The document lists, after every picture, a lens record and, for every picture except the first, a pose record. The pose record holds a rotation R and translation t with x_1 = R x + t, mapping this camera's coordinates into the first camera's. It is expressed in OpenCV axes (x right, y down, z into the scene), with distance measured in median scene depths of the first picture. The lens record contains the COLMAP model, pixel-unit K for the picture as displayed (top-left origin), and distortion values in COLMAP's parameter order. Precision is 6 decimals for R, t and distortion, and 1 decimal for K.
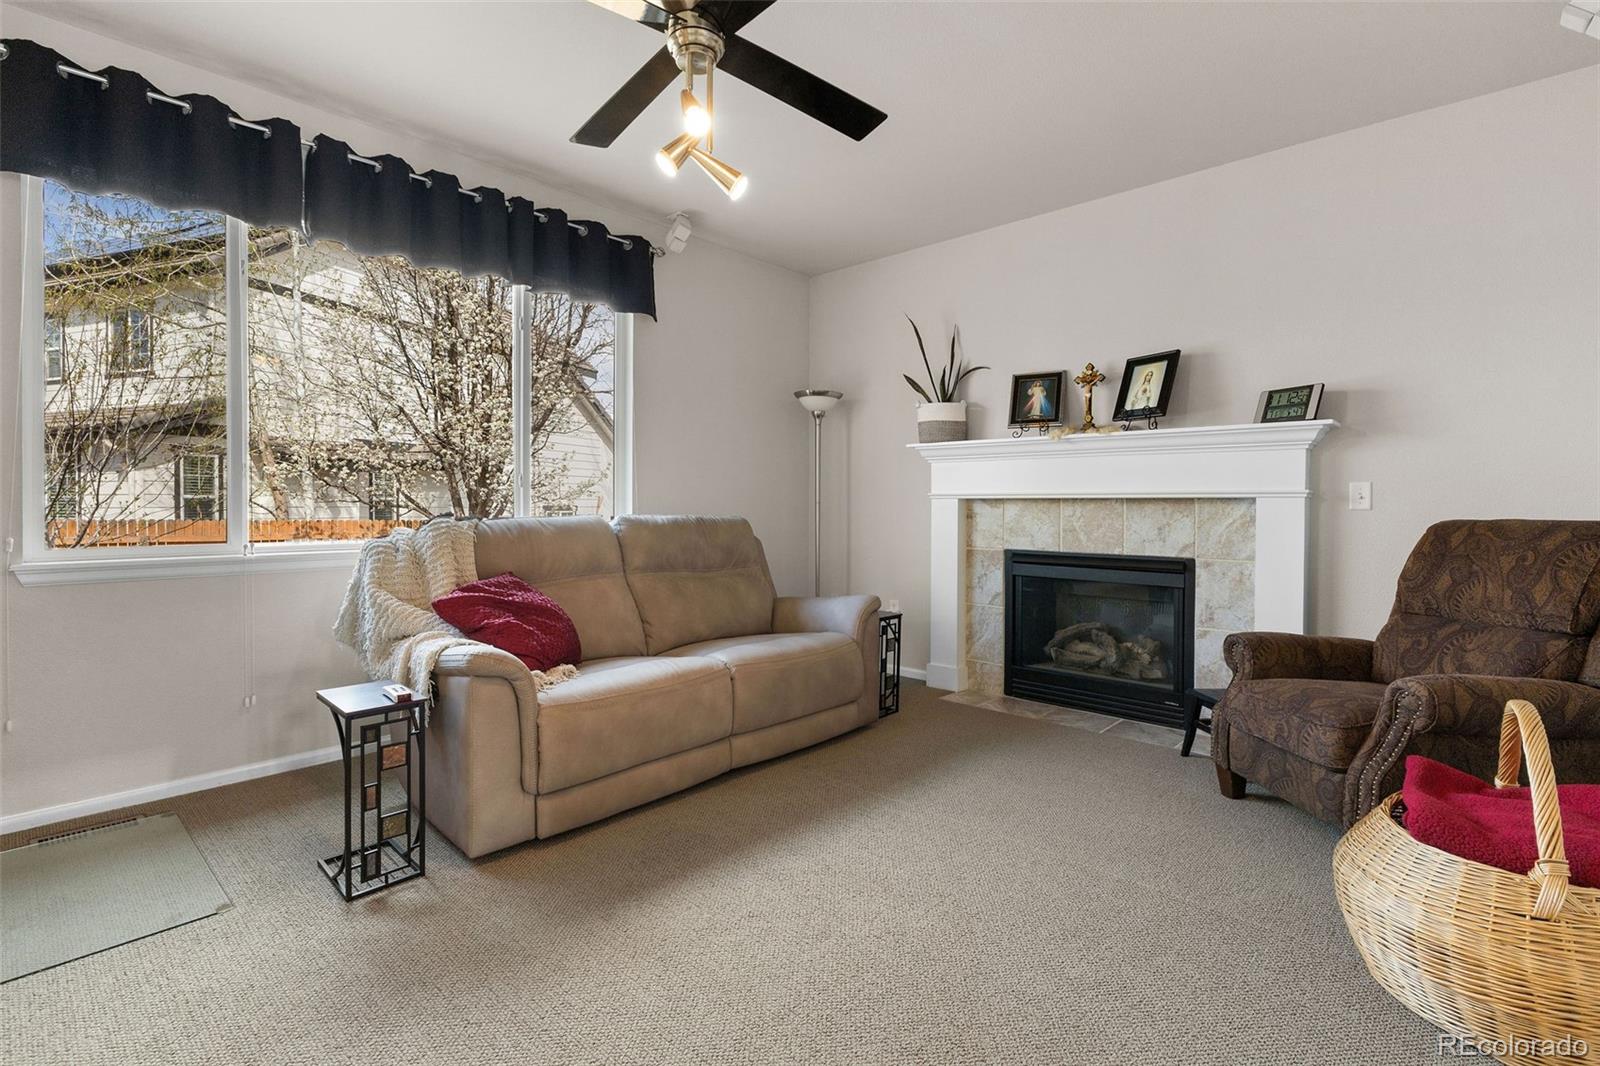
lens RADIAL K [[737.9, 0, 807.6], [0, 737.9, 502.1], [0, 0, 1]] dist [-0.003093, -0.002945]
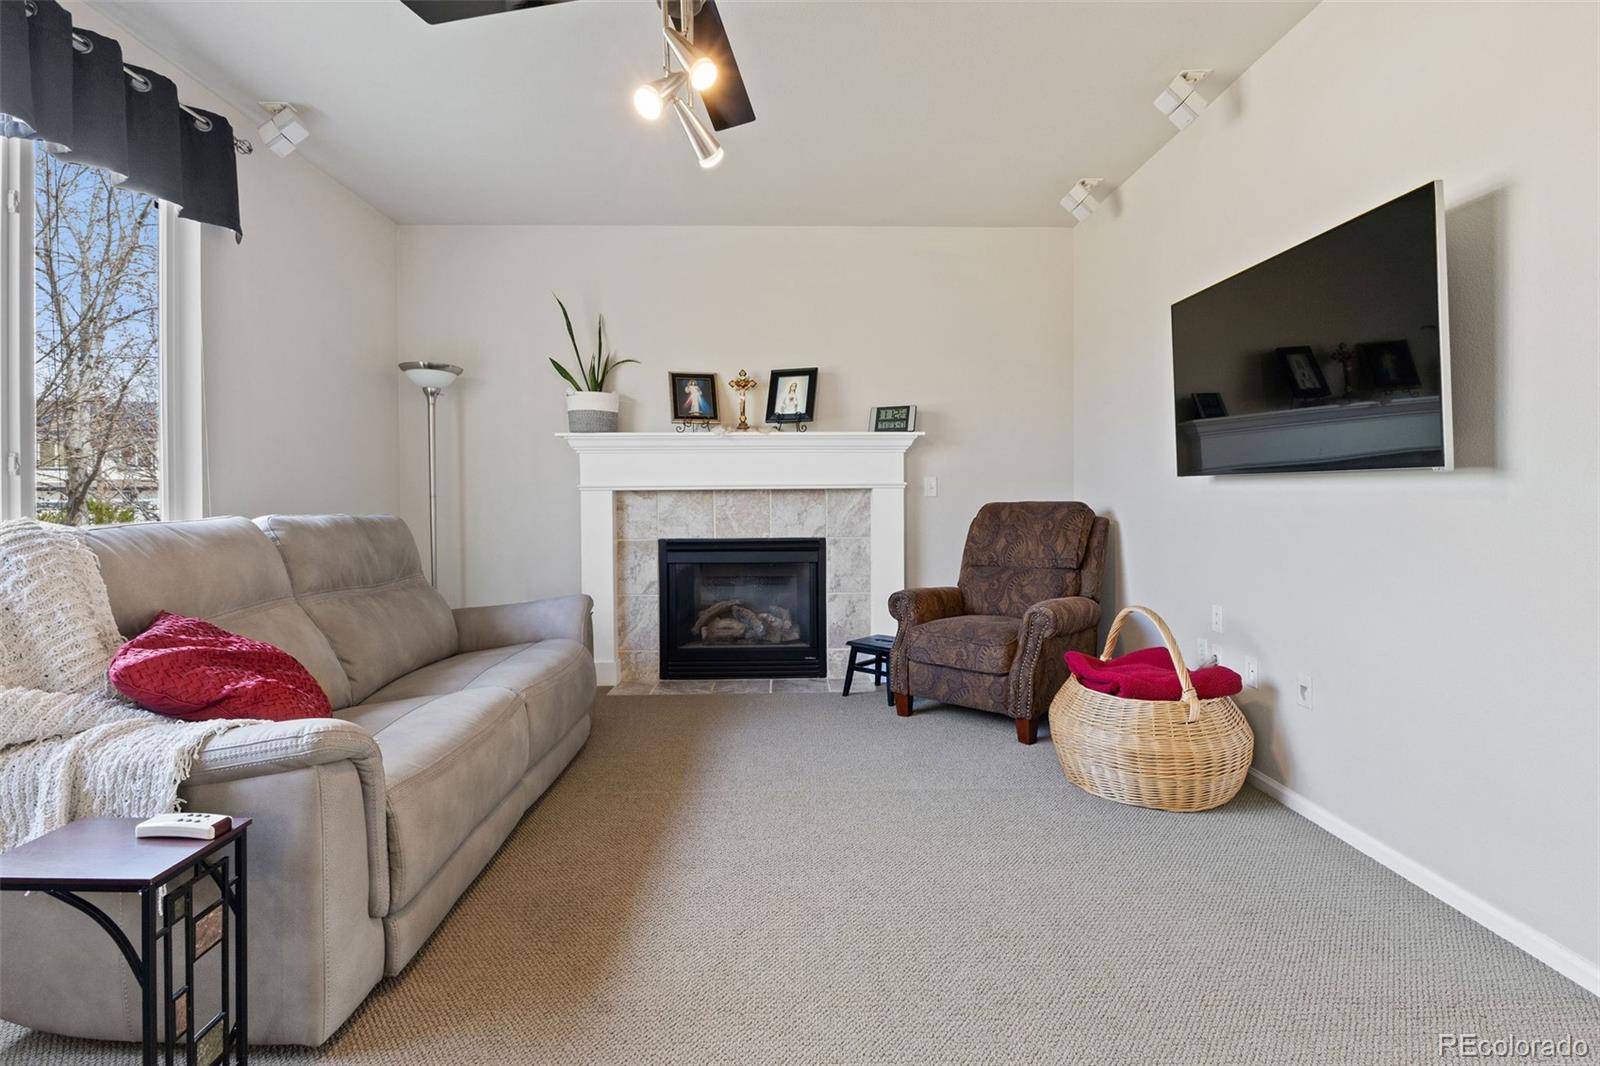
lens RADIAL K [[737.9, 0, 791.4], [0, 737.9, 489.4], [0, 0, 1]] dist [-0.003093, -0.002945]
pose [[0.718538, -0.004366, 0.695474, -0.373621], [0.008018, 0.999966, -0.002007, -0.002480], [-0.695442, 0.007018, 0.718548, 0.146989]]
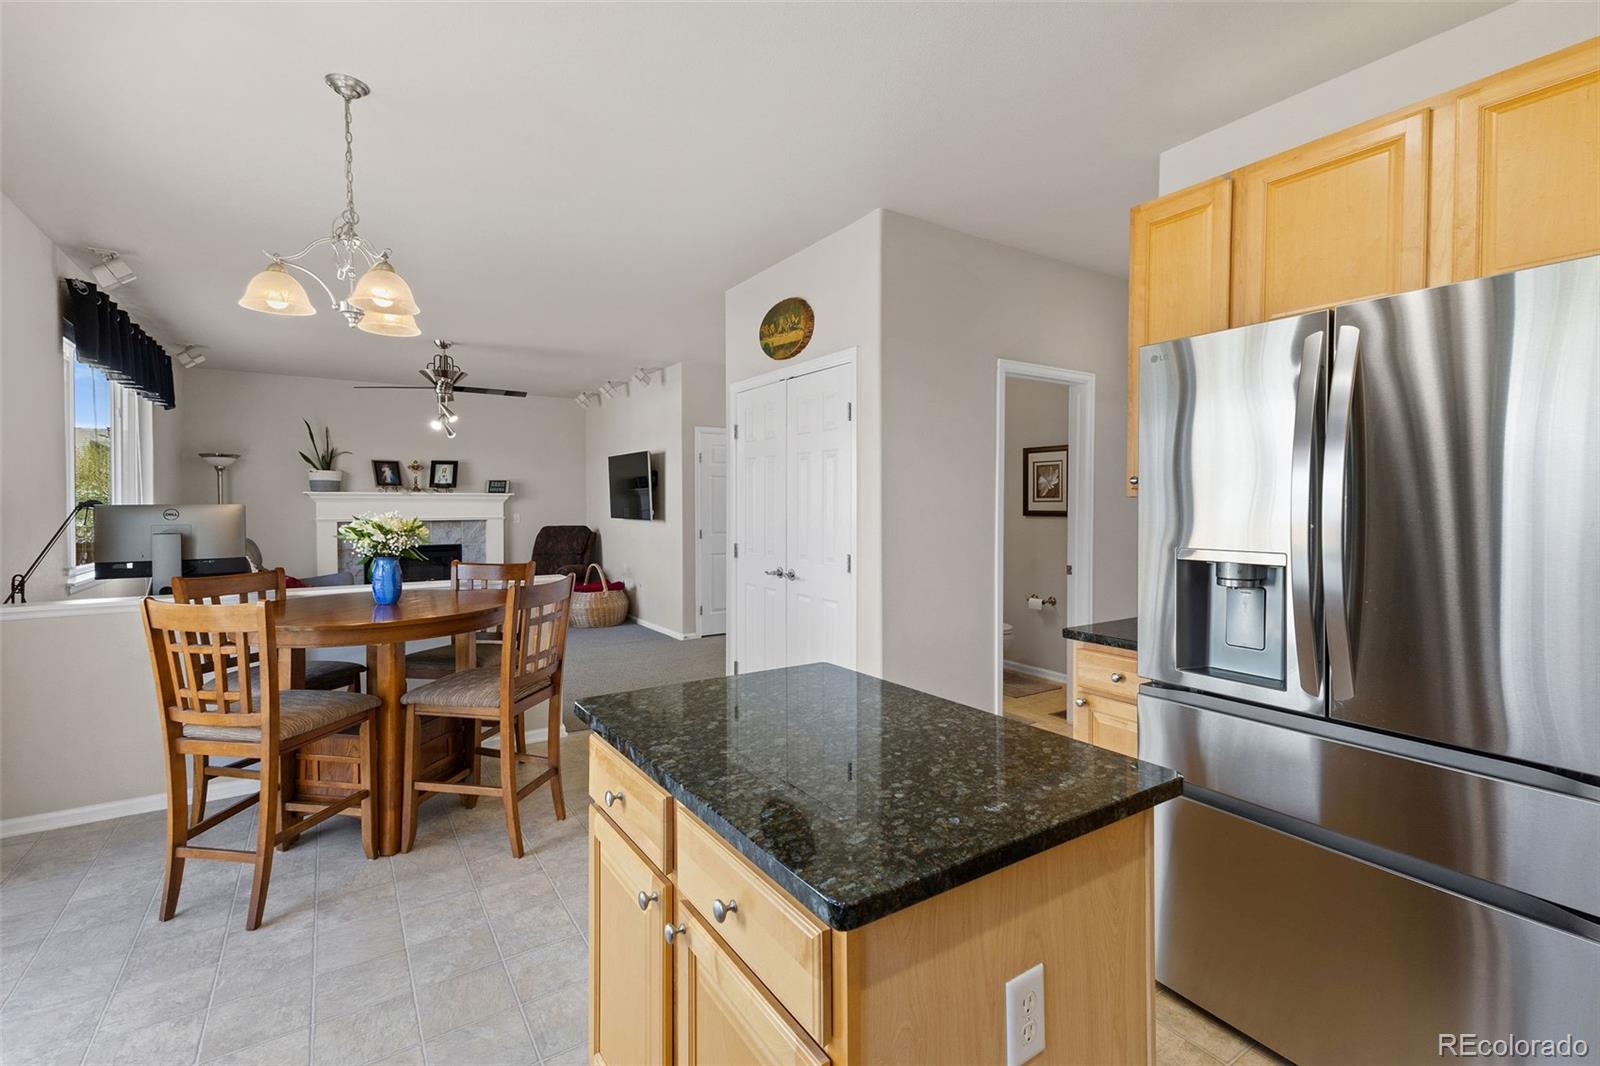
lens RADIAL K [[705.7, 0, 798.7], [0, 705.7, 516.7], [0, 0, 1]] dist [0.014880, -0.002026]
pose [[0.233313, -0.022478, 0.972142, -1.528363], [0.002229, 0.999743, 0.022582, -0.068103], [-0.972399, -0.003101, 0.233303, -0.666668]]
